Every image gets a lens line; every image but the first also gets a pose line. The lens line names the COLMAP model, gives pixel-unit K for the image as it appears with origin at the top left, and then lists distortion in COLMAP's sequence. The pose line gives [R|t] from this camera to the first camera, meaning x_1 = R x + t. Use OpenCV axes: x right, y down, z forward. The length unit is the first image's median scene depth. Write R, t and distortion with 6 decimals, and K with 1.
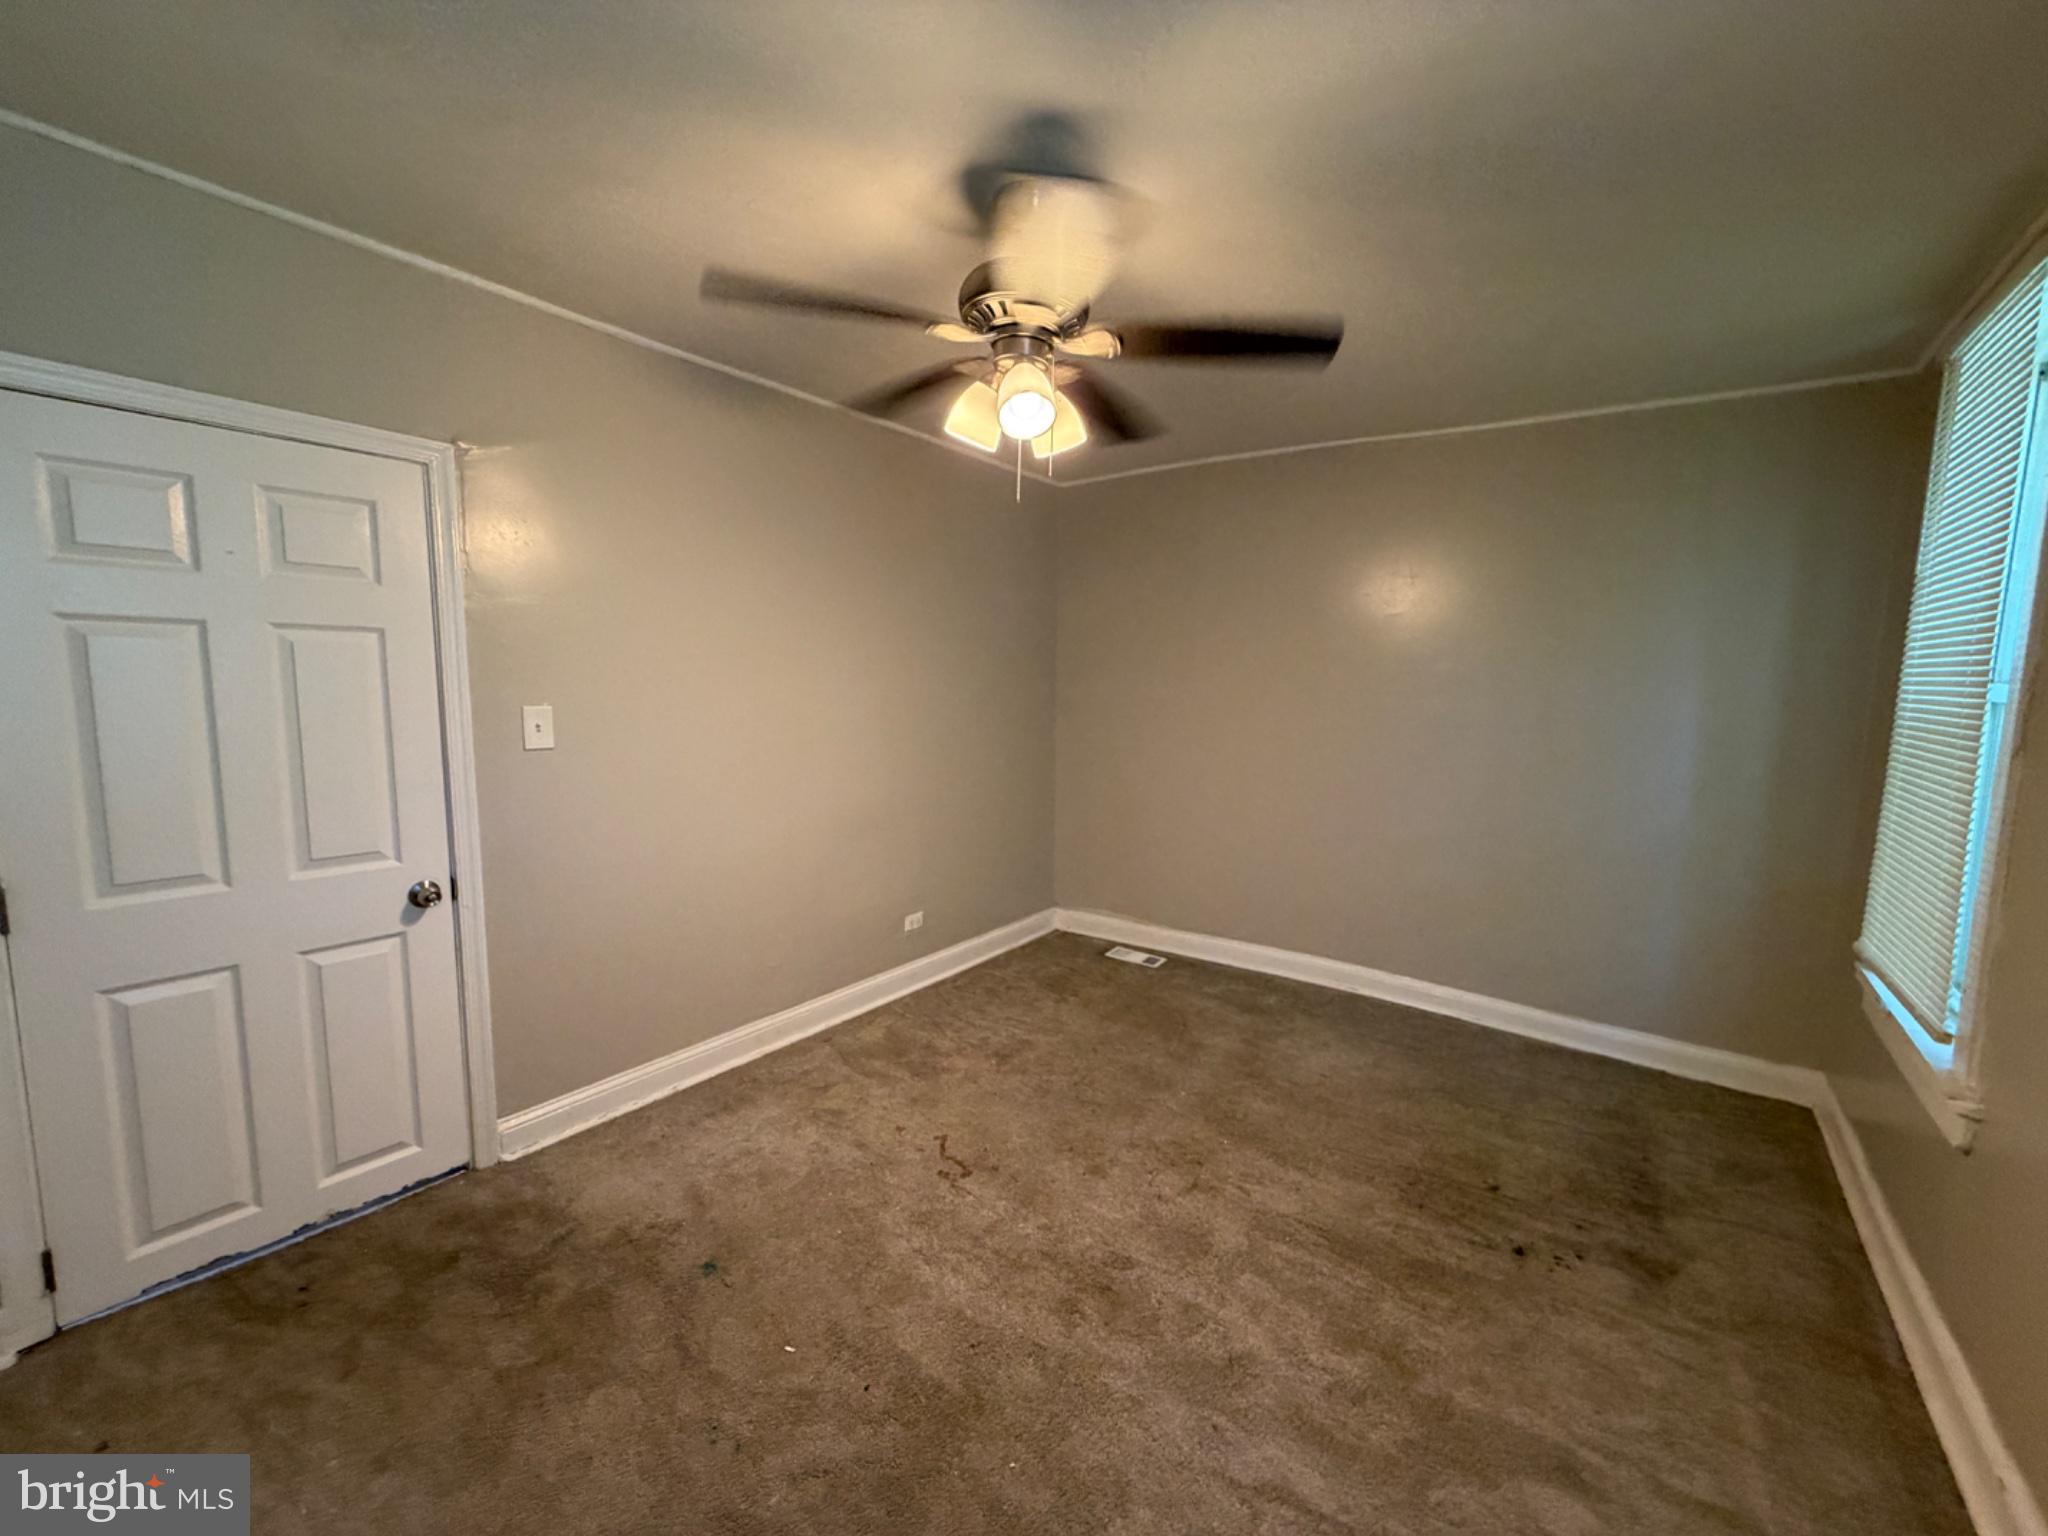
lens RADIAL K [[820.1, 0, 1024.9], [0, 820.1, 768.6], [0, 0, 1]] dist [0.002319, -0.000091]
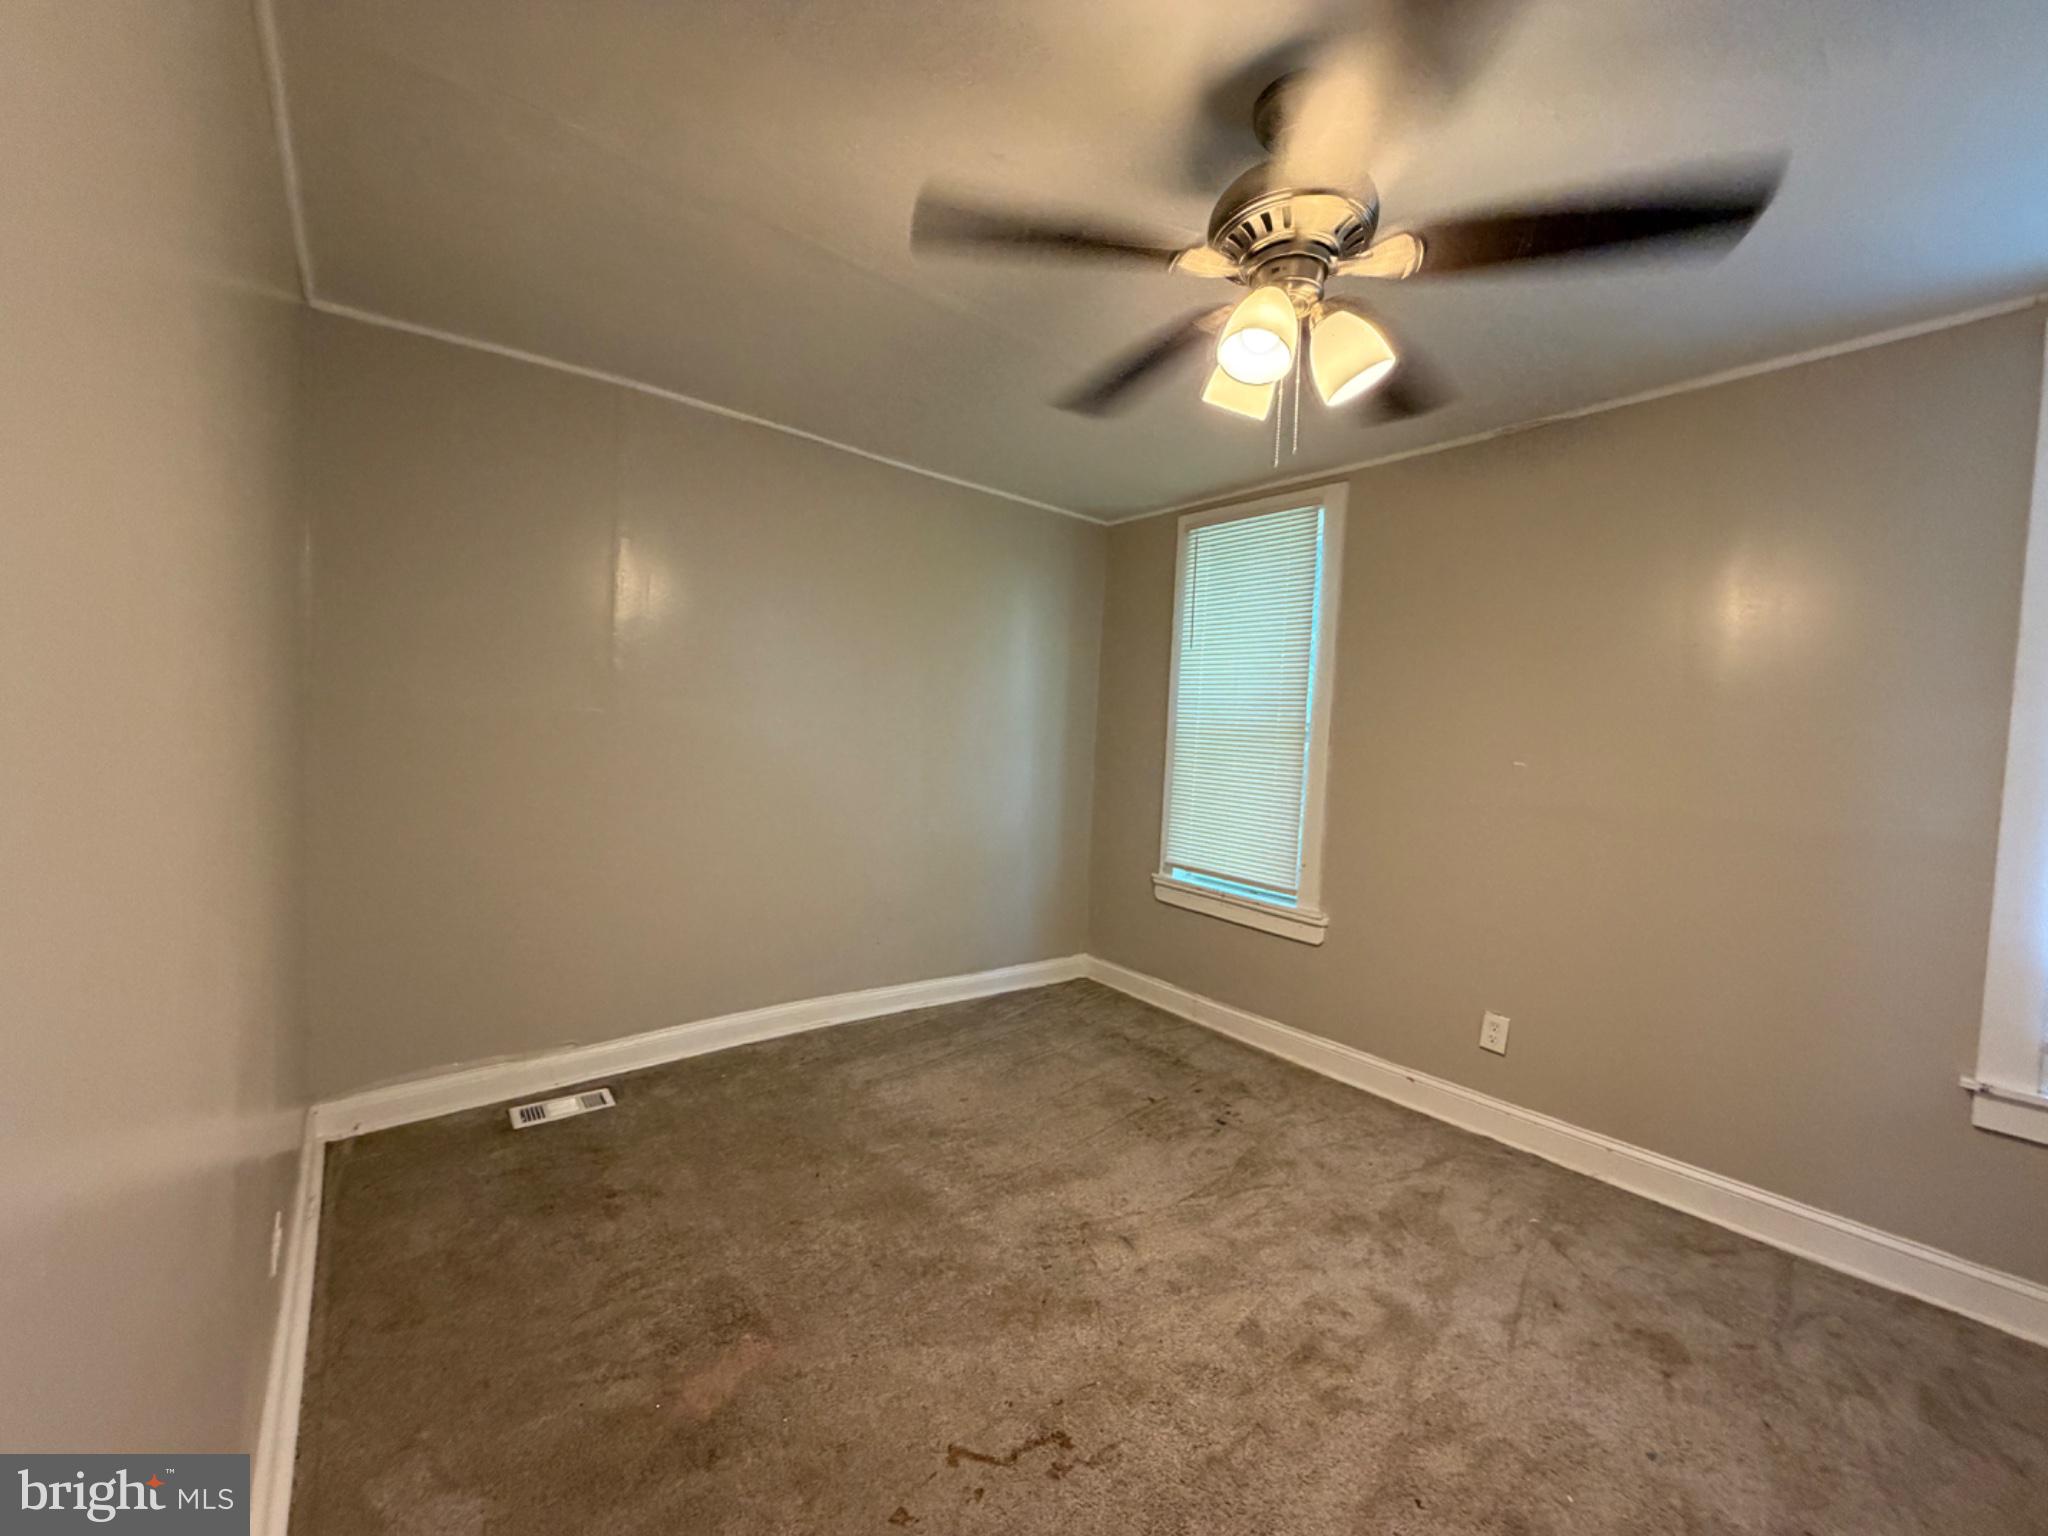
lens RADIAL K [[820.1, 0, 1022.9], [0, 820.1, 768.2], [0, 0, 1]] dist [0.002319, -0.000091]
pose [[0.256932, -0.051686, 0.965046, -0.618113], [0.073139, 0.996745, 0.033912, -0.049949], [-0.963658, 0.061869, 0.259876, 0.765428]]
